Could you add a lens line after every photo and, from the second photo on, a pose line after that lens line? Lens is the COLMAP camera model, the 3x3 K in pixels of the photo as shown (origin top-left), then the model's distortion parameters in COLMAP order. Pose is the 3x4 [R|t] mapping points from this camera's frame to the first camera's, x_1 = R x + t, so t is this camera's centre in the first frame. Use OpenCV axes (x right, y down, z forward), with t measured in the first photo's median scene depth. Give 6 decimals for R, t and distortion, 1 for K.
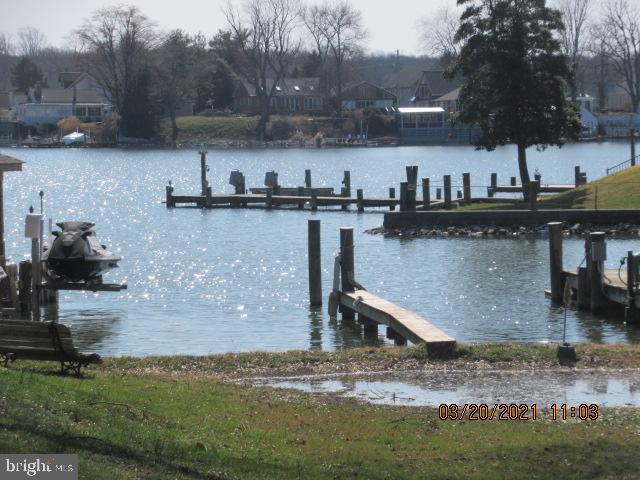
lens RADIAL K [[983.0, 0, 320.1], [0, 983.0, 240.6], [0, 0, 1]] dist [0.069989, 0.000000]
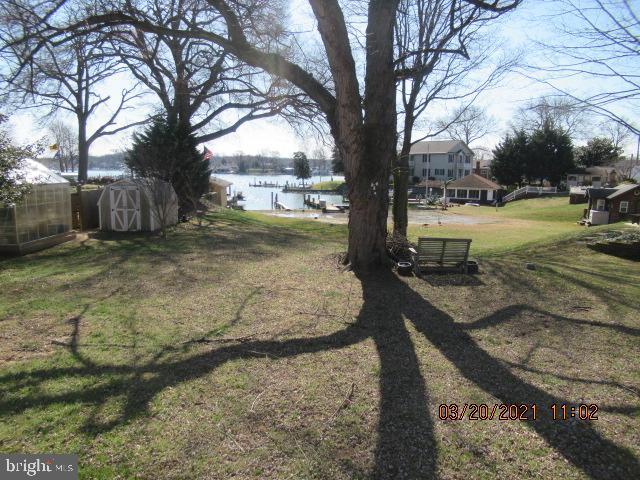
lens RADIAL K [[477.0, 0, 319.6], [0, 477.0, 240.6], [0, 0, 1]] dist [0.010635, -0.026095]
pose [[0.994575, 0.009473, 0.103585, -0.016577], [-0.030840, 0.977923, 0.206675, -0.350898], [-0.099340, -0.208749, 0.972911, -2.197197]]
